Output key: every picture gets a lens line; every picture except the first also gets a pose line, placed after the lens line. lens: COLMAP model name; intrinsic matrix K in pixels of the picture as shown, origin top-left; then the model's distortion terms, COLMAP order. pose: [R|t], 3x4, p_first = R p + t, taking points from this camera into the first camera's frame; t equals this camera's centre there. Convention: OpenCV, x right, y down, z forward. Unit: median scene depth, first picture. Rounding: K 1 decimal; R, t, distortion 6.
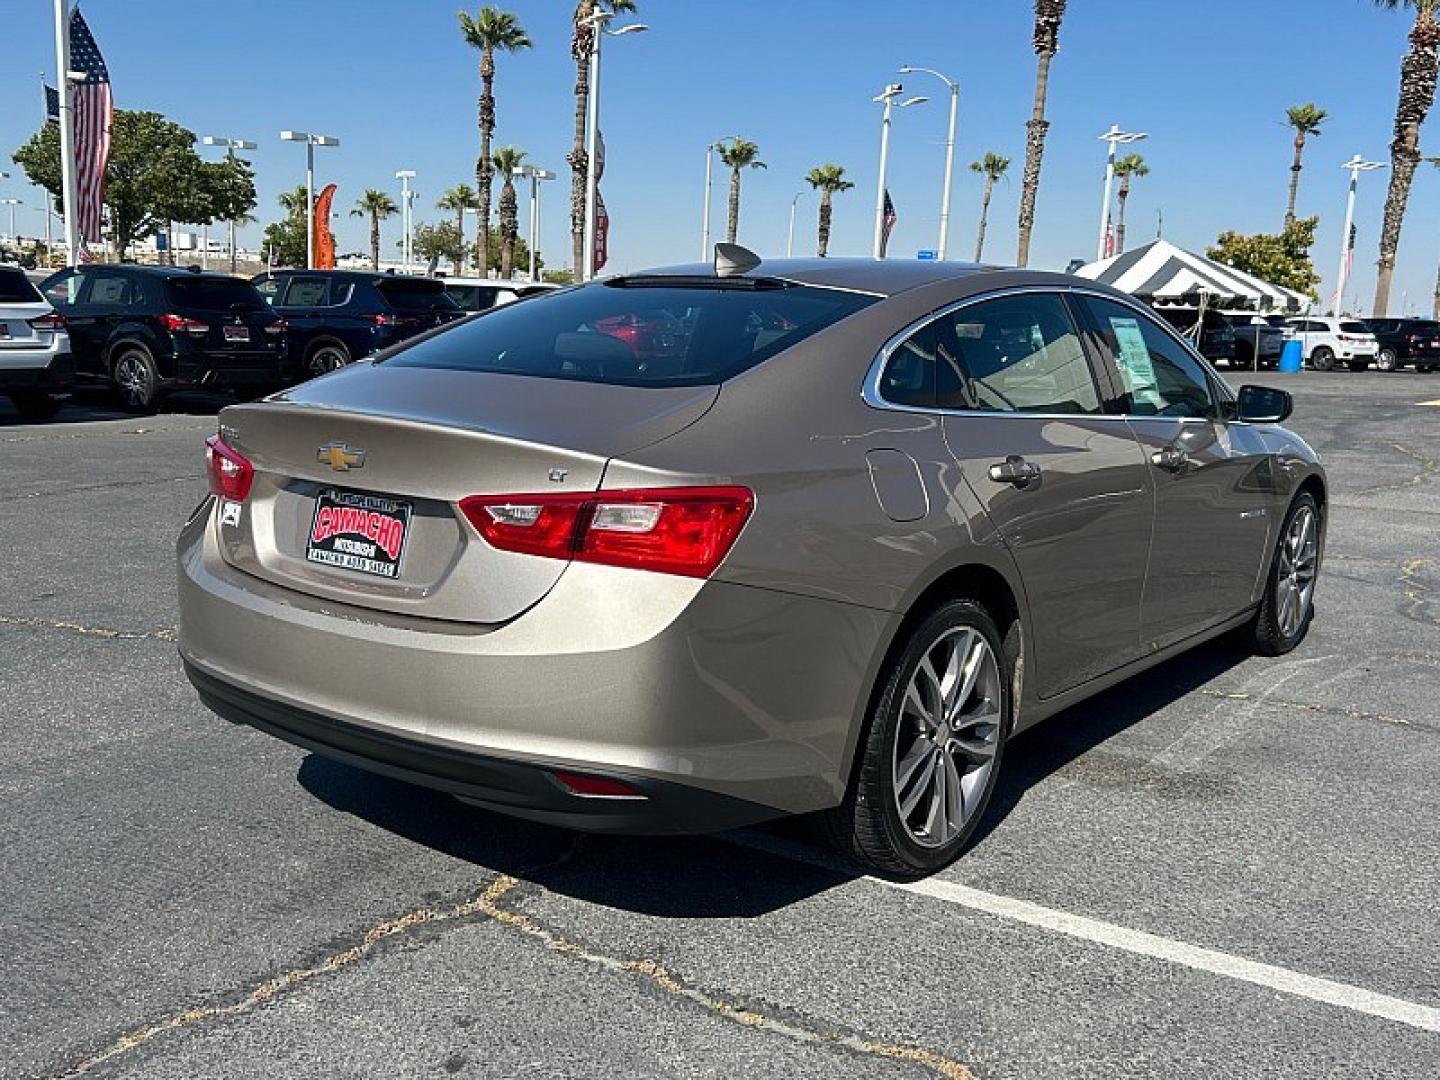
lens RADIAL K [[1360.2, 0, 720.0], [0, 1360.2, 540.0], [0, 0, 1]] dist [0.019997, -0.015477]
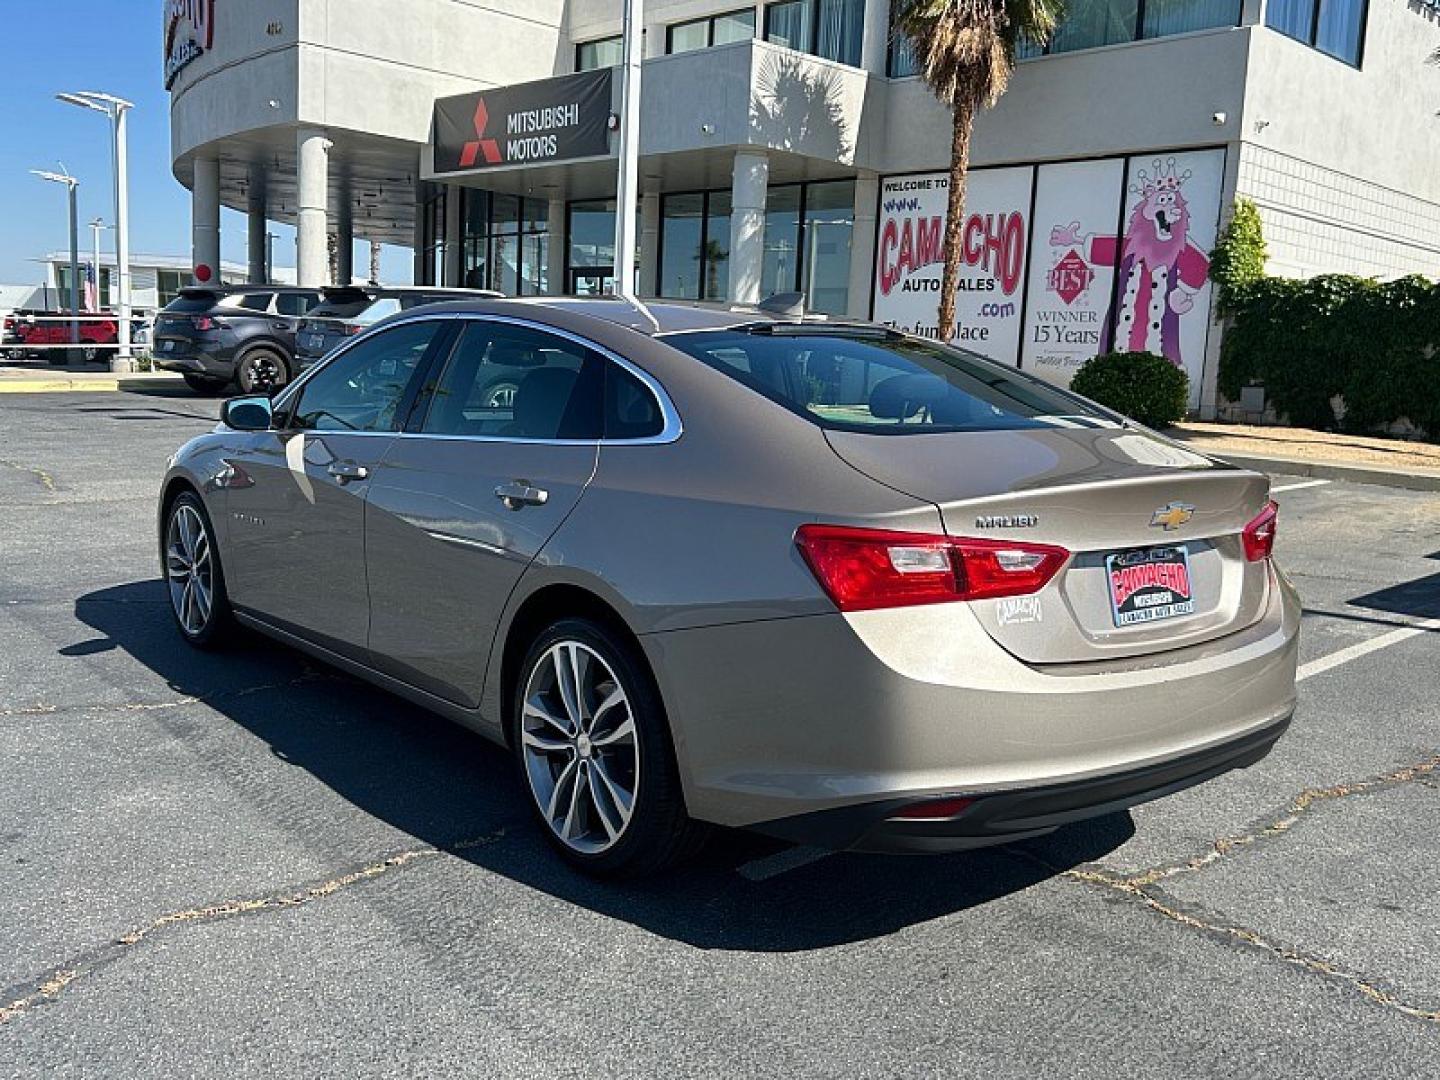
lens RADIAL K [[1360.2, 0, 720.0], [0, 1360.2, 540.0], [0, 0, 1]] dist [0.019997, -0.015477]
pose [[0.219371, -0.159220, 0.962562, -0.117967], [0.132397, 0.982326, 0.132315, -0.019630], [-0.966616, 0.098415, 0.236574, 0.092081]]
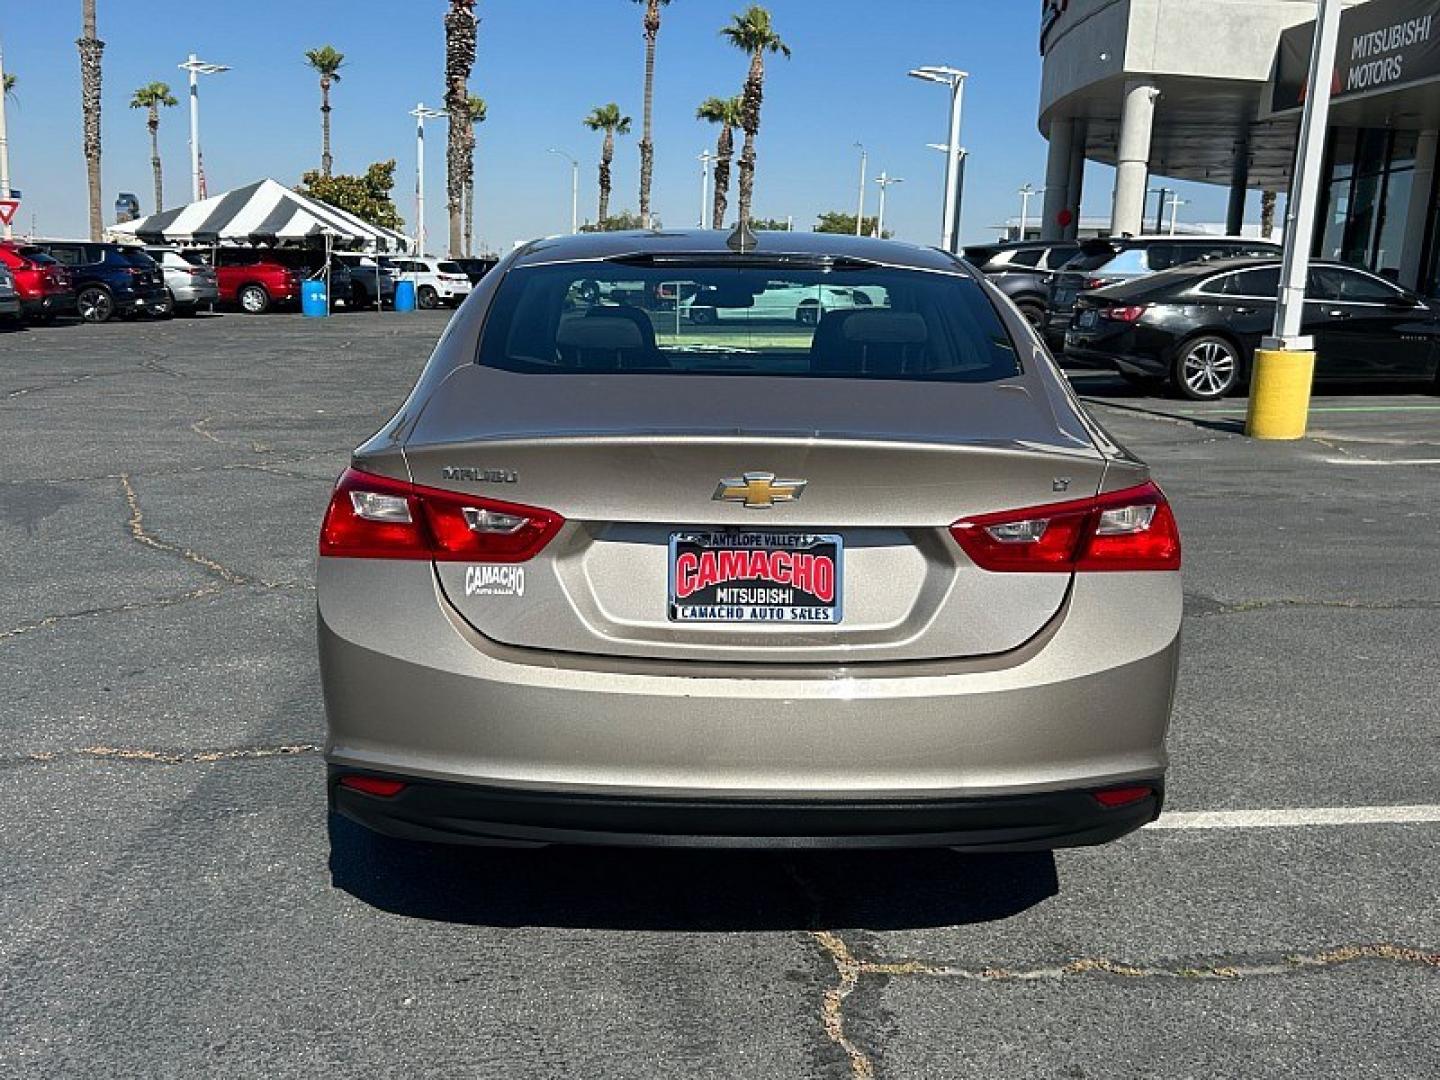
lens RADIAL K [[1360.2, 0, 720.0], [0, 1360.2, 540.0], [0, 0, 1]] dist [0.019997, -0.015477]
pose [[0.777466, -0.129770, 0.615391, -0.068152], [0.102080, 0.991544, 0.080127, -0.008374], [-0.620586, 0.000523, 0.784138, 0.030917]]
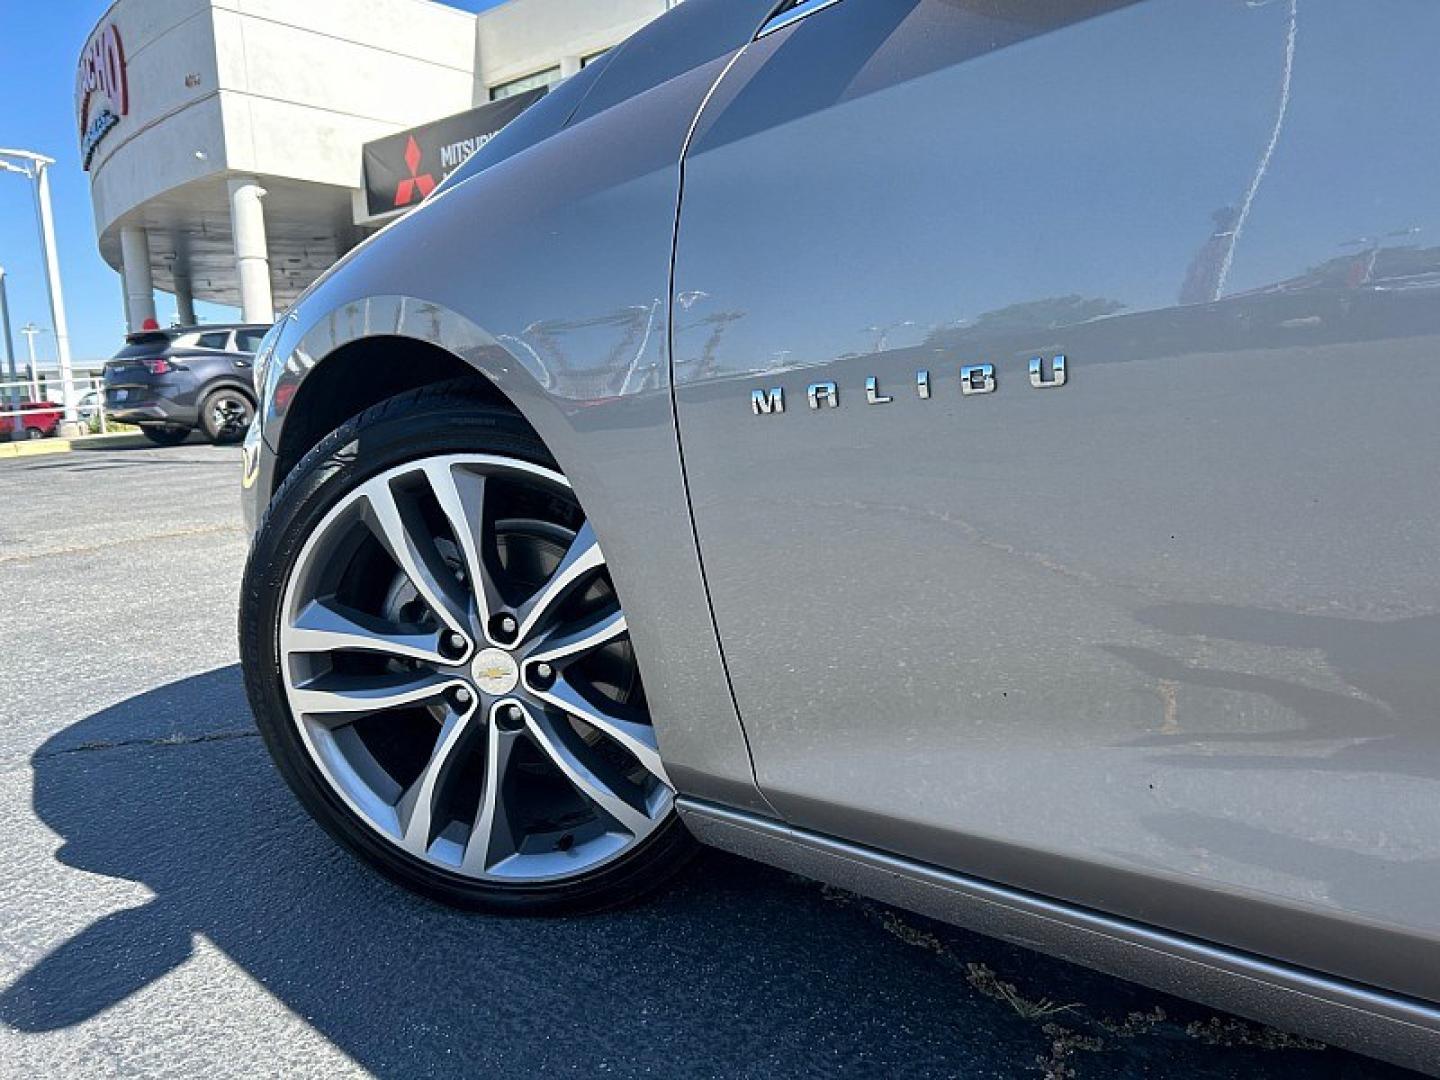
lens RADIAL K [[1090.2, 0, 713.6], [0, 1090.2, 548.5], [0, 0, 1]] dist [-0.002988, -0.009094]
pose [[0.089478, -0.179035, 0.979765, -0.009138], [0.225096, 0.961894, 0.155212, -0.011177], [-0.970219, 0.206653, 0.126369, 0.178661]]
